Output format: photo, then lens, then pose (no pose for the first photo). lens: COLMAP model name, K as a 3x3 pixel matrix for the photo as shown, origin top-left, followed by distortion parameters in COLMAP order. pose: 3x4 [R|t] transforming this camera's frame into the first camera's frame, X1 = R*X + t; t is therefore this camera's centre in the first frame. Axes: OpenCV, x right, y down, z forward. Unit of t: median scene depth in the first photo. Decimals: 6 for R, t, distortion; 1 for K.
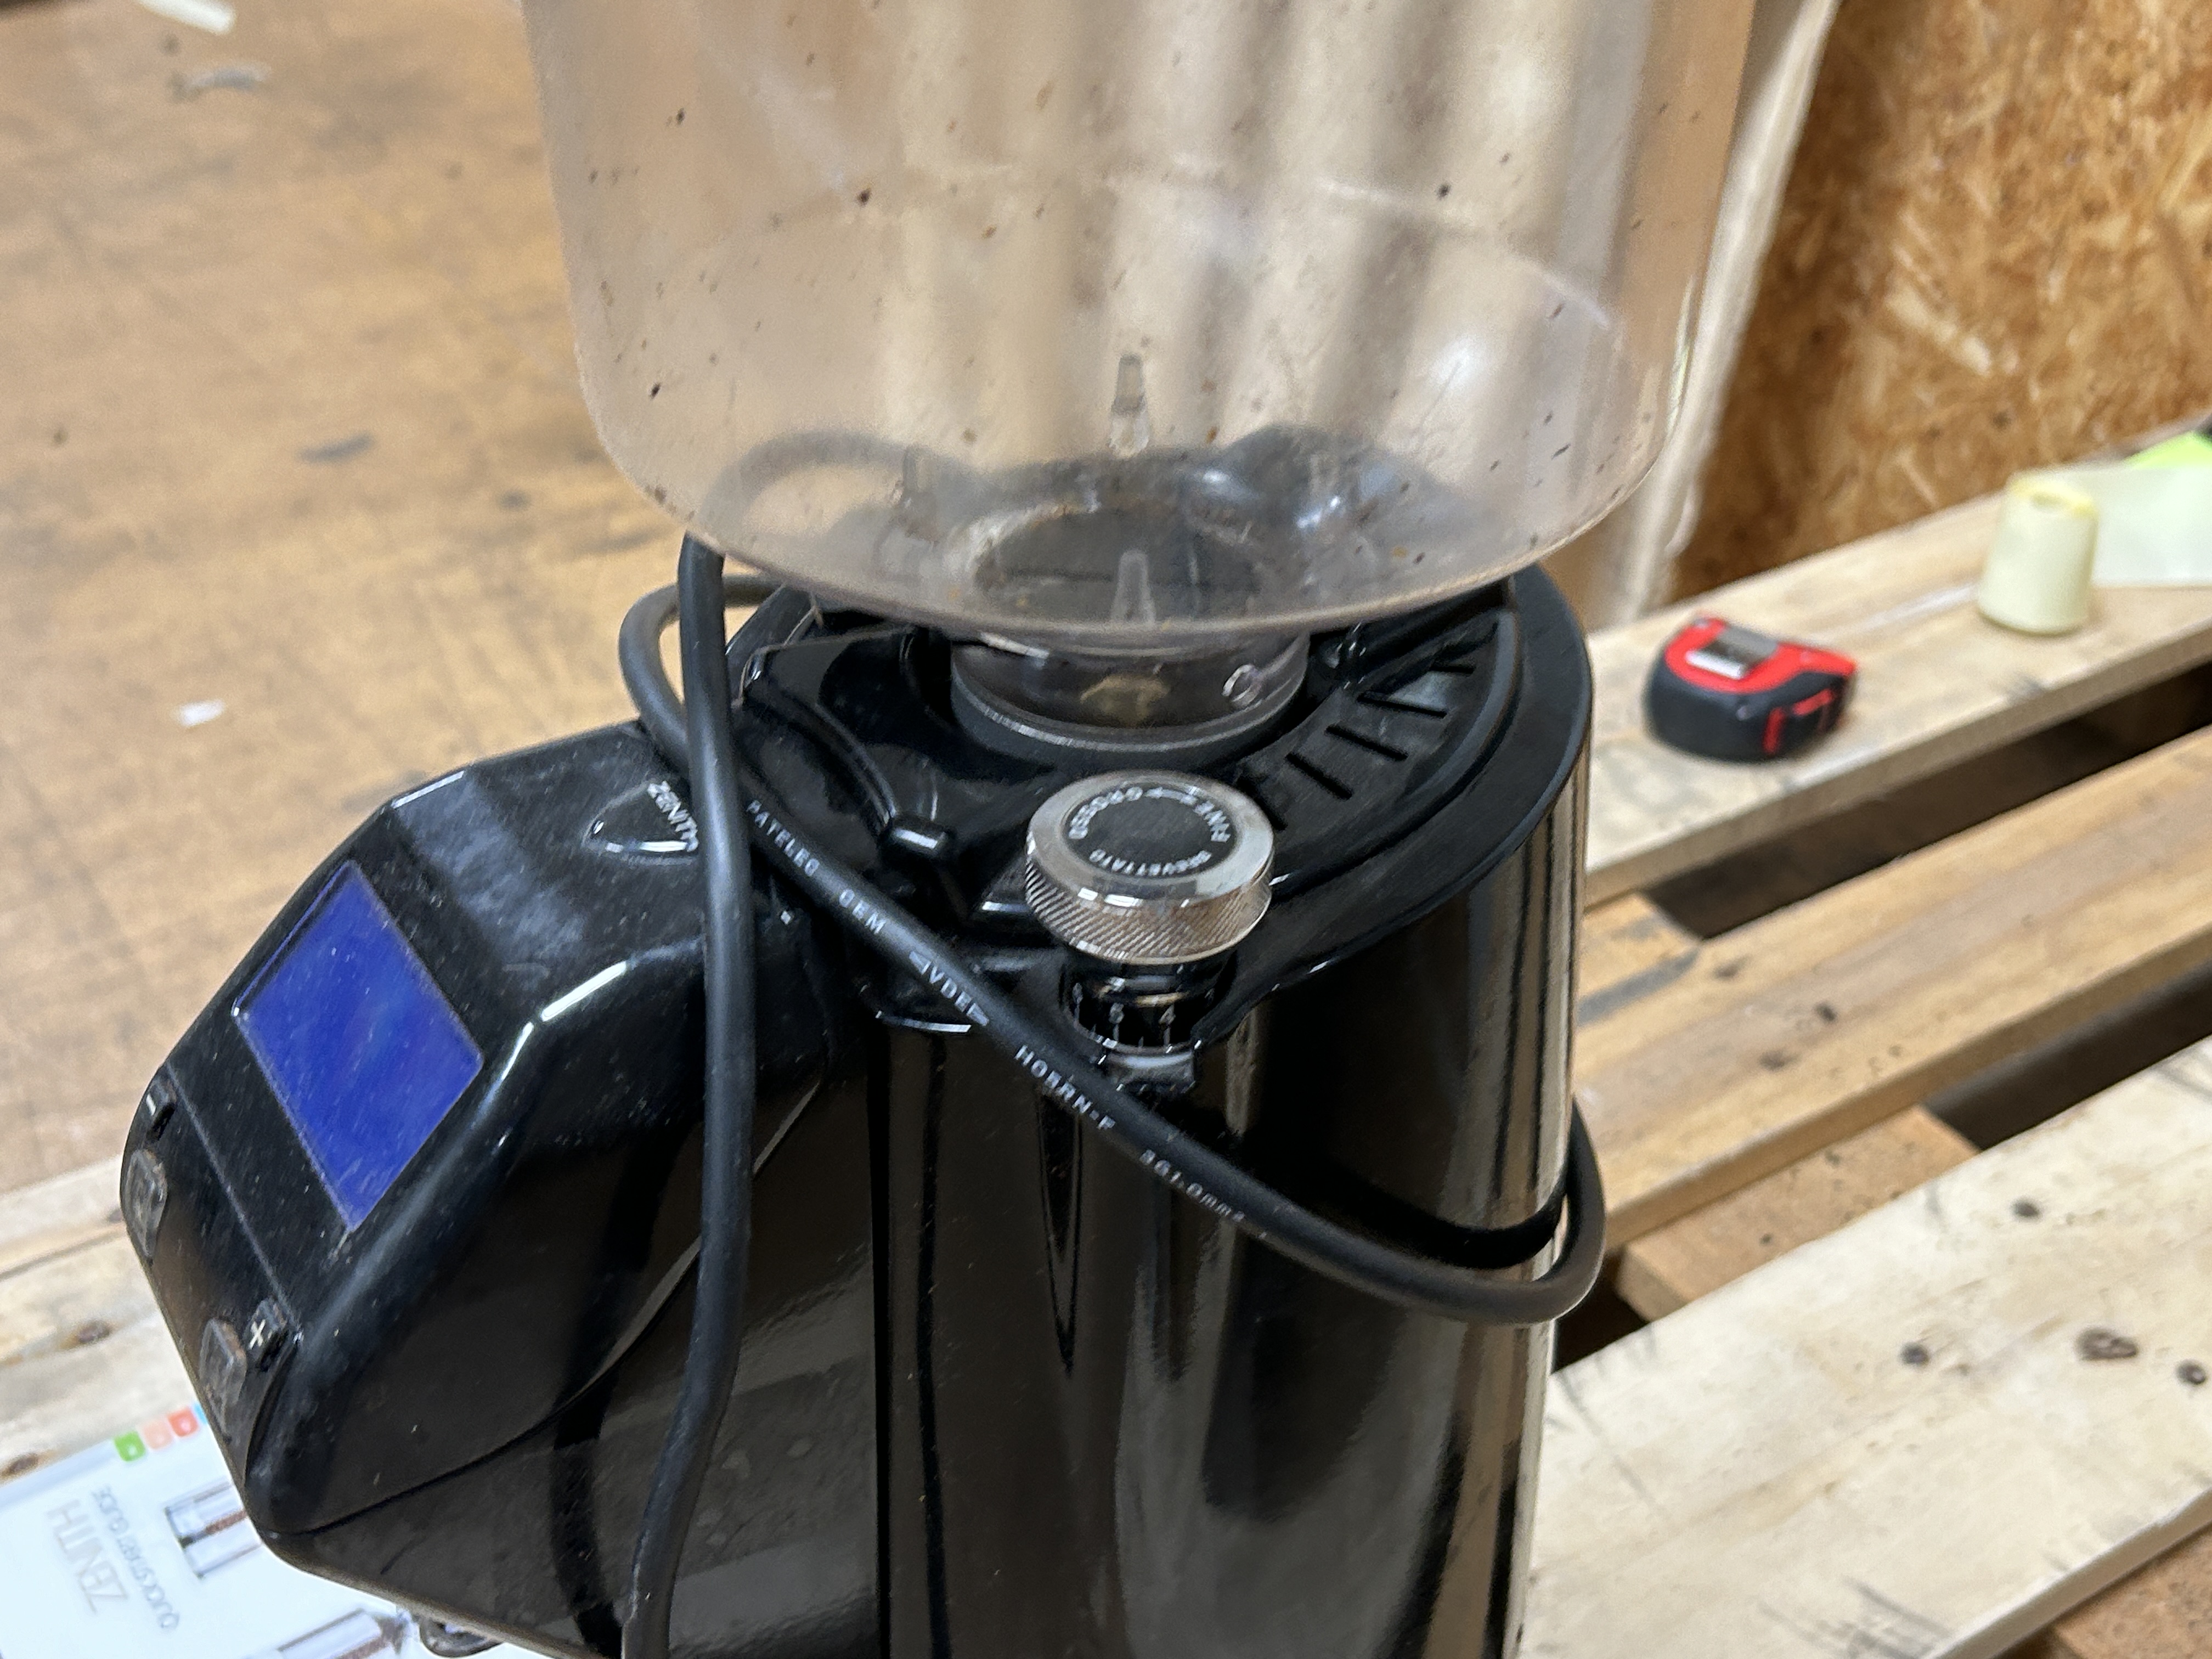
lens RADIAL K [[2522.3, 0, 1103.8], [0, 2522.3, 837.5], [0, 0, 1]] dist [0.023306, -0.003542]
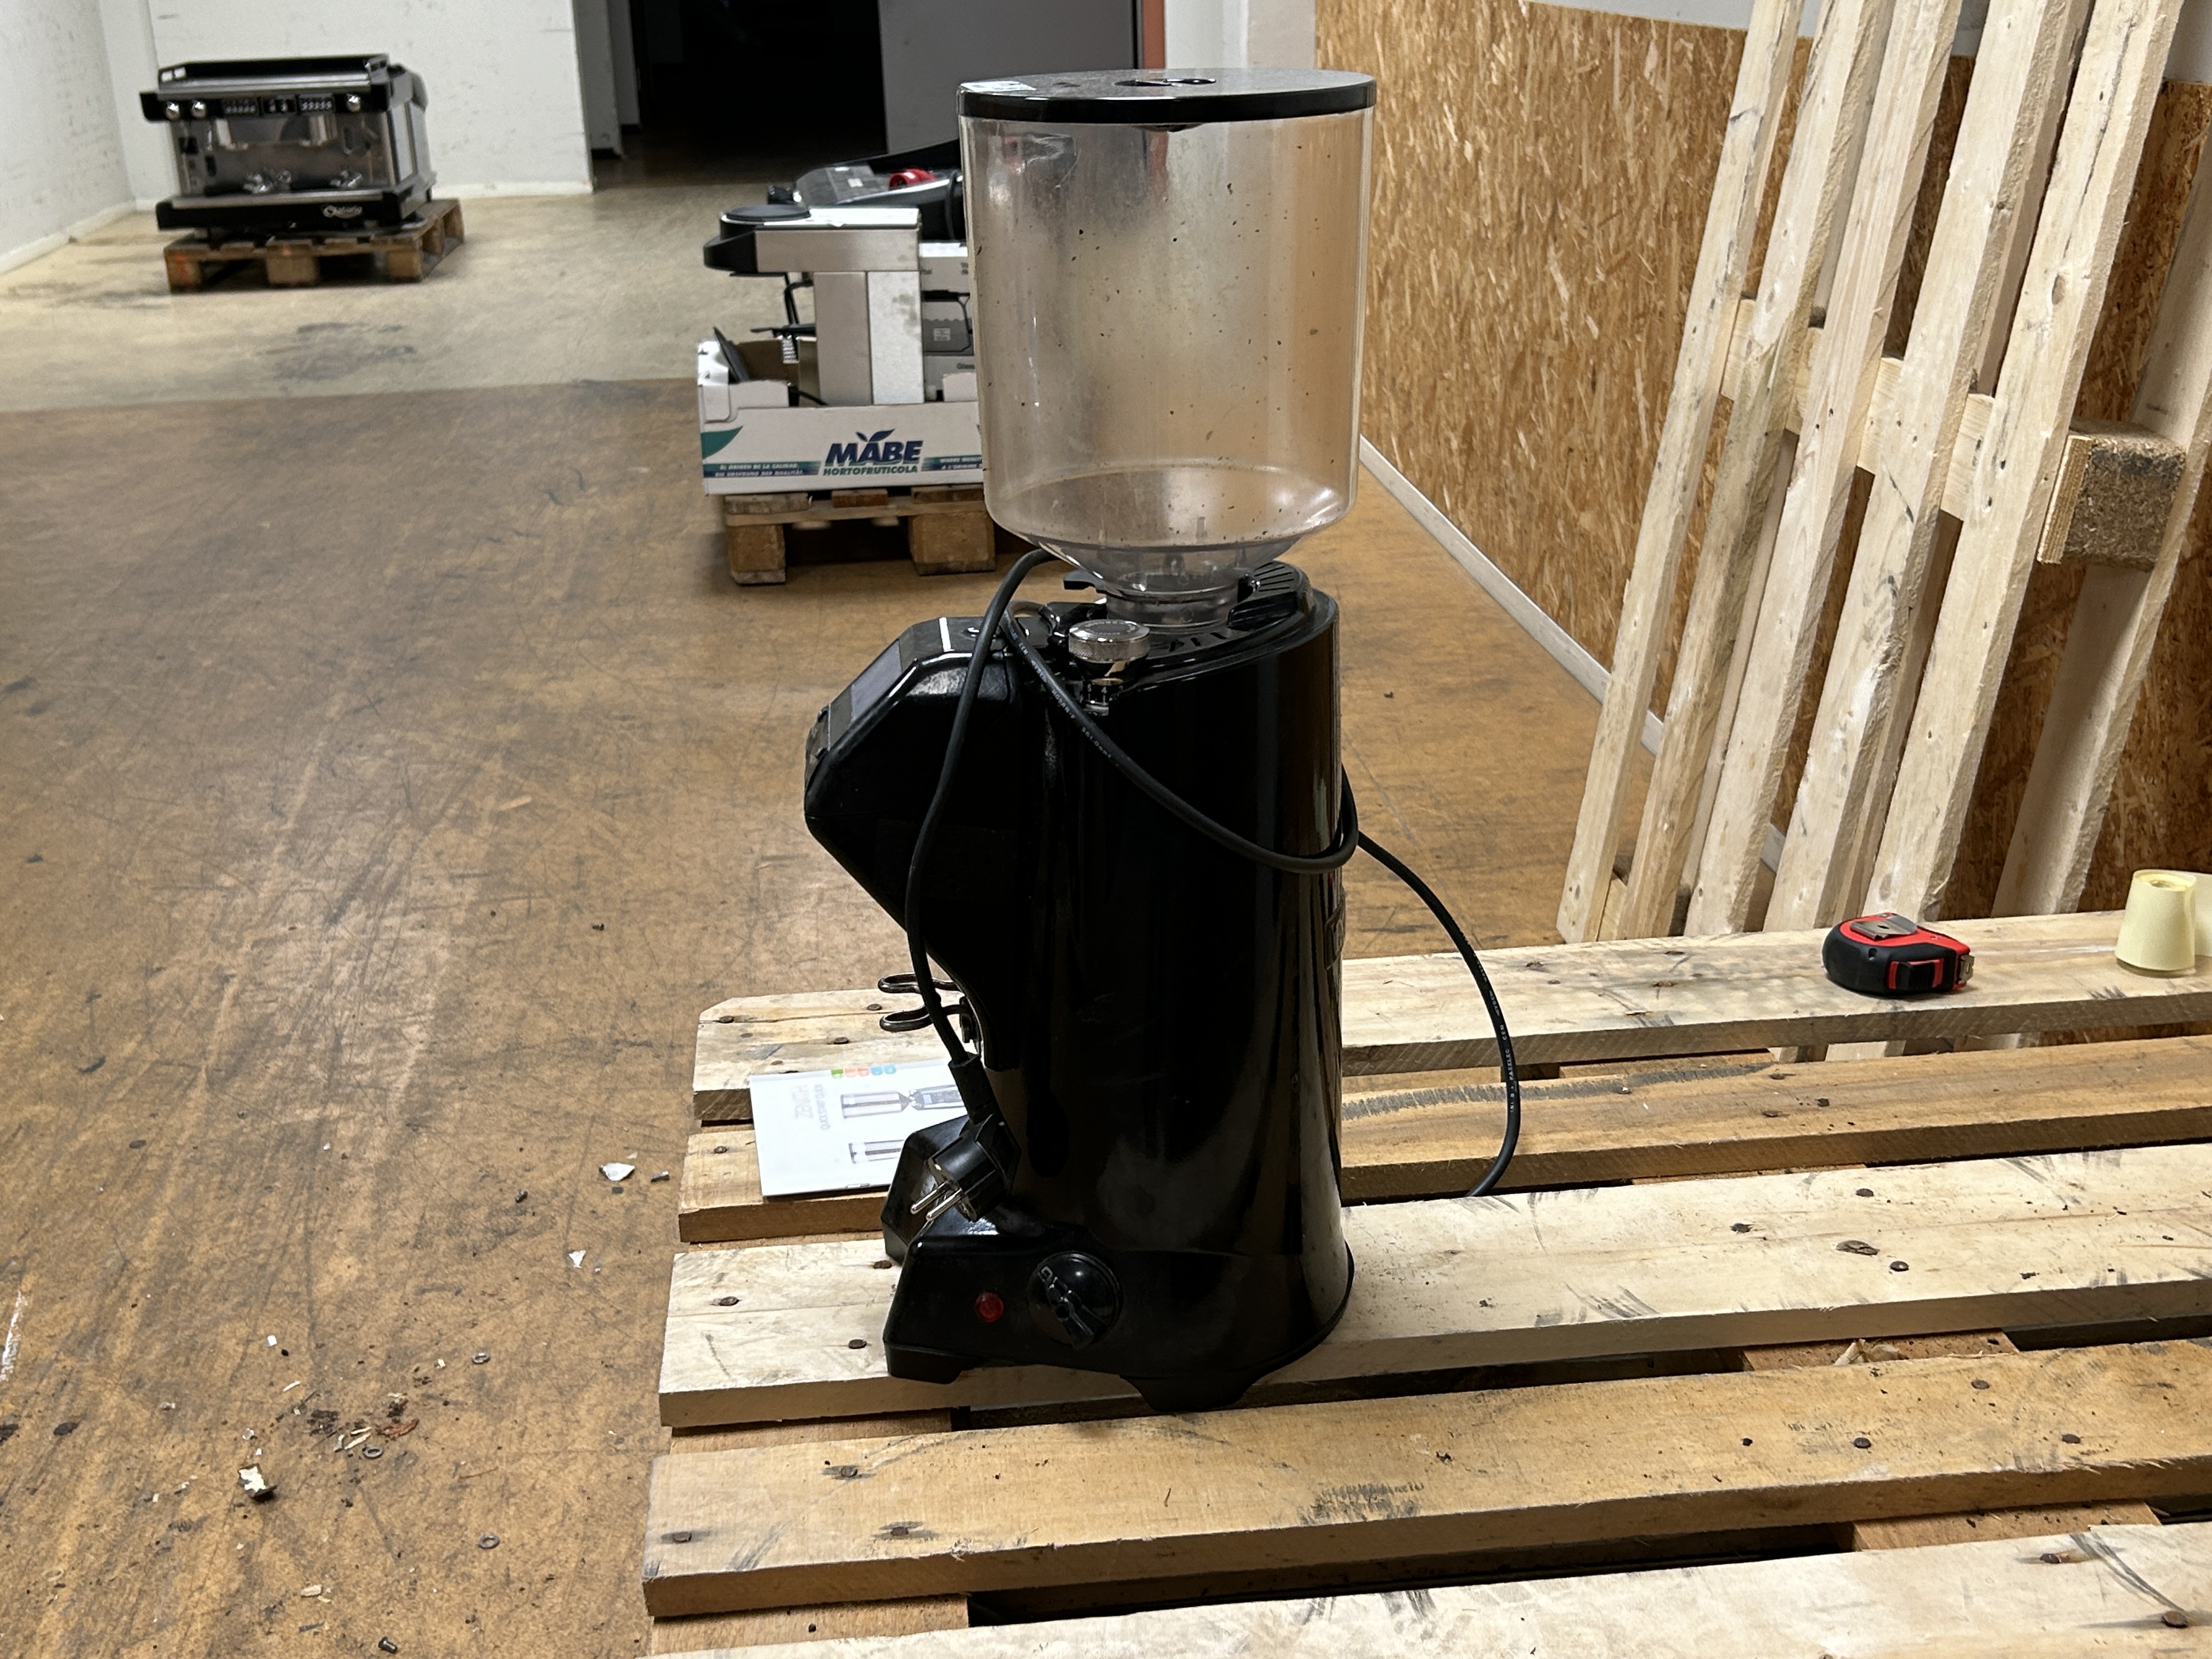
lens RADIAL K [[2436.0, 0, 1099.1], [0, 2436.0, 907.5], [0, 0, 1]] dist [0.046148, -0.129346]
pose [[0.894910, 0.144790, -0.422105, 0.348815], [-0.234851, 0.957121, -0.169601, 0.221039], [0.379449, 0.250910, 0.890541, -0.409435]]
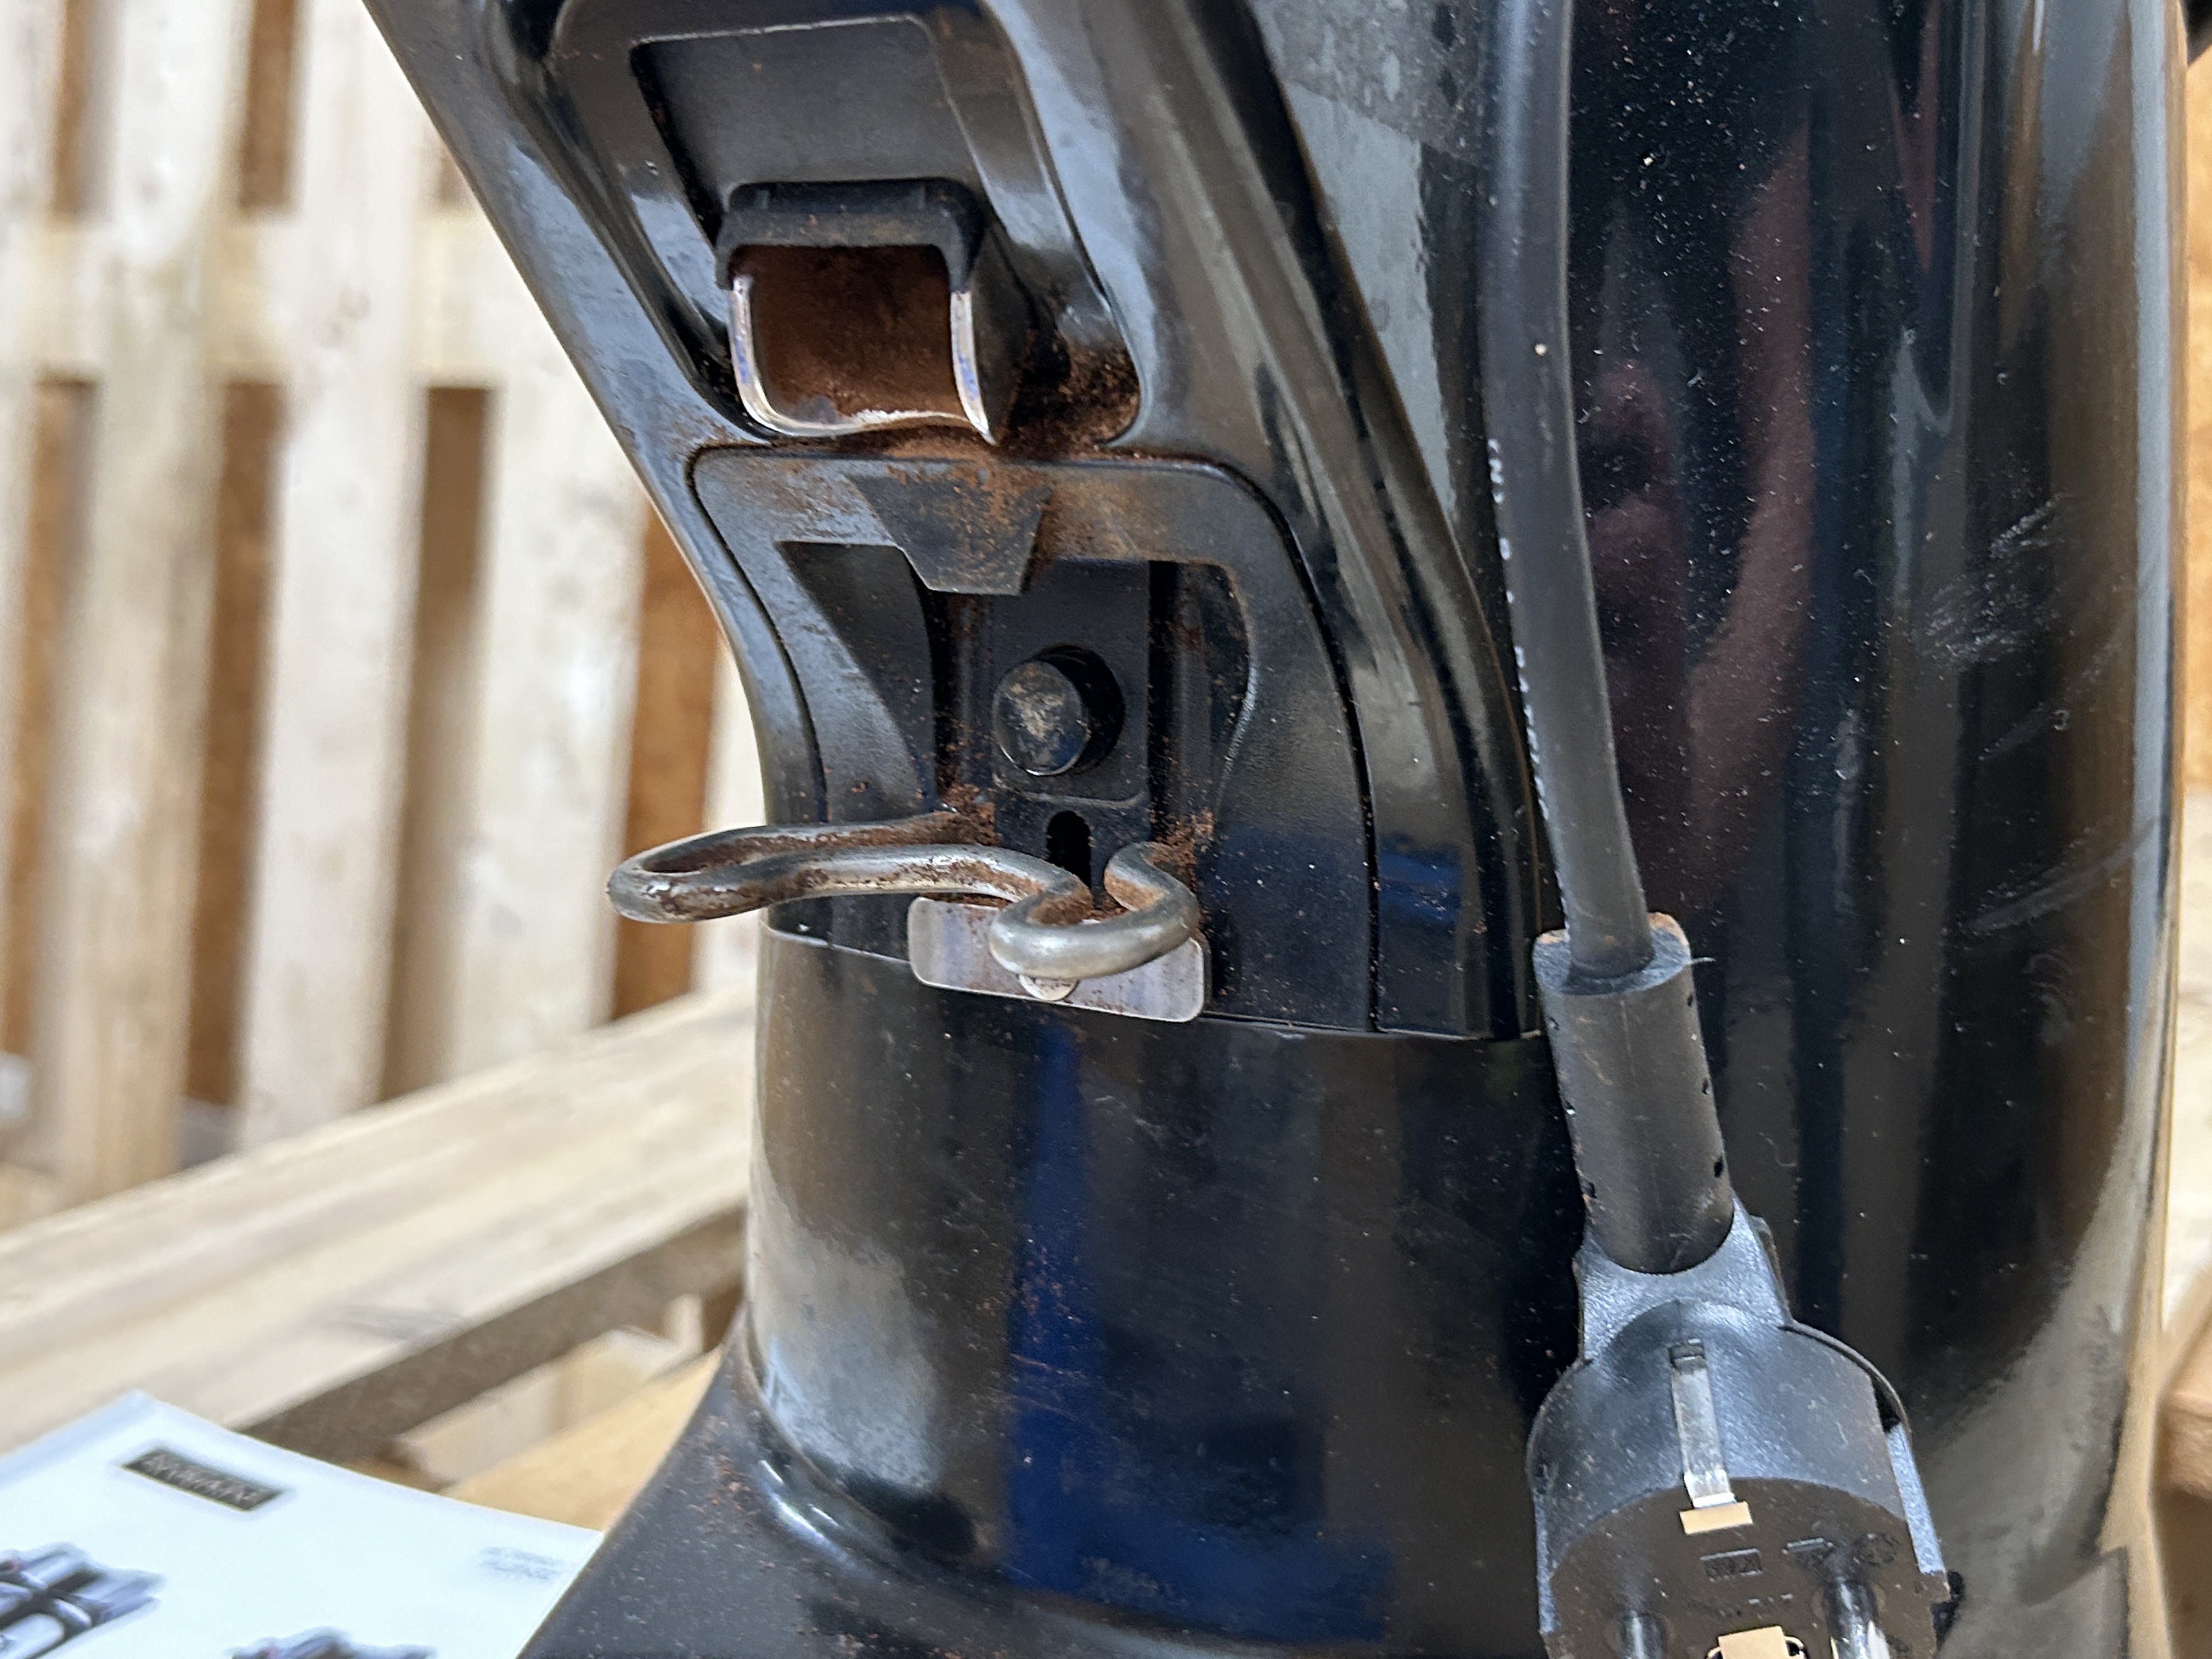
lens RADIAL K [[2571.1, 0, 1106.0], [0, 2571.1, 829.5], [0, 0, 1]] dist [0.007900, 0.018165]
pose [[0.899320, -0.085527, 0.428845, -0.149080], [0.251643, 0.903254, -0.347575, 0.188817], [-0.357629, 0.420497, 0.833837, 0.182849]]
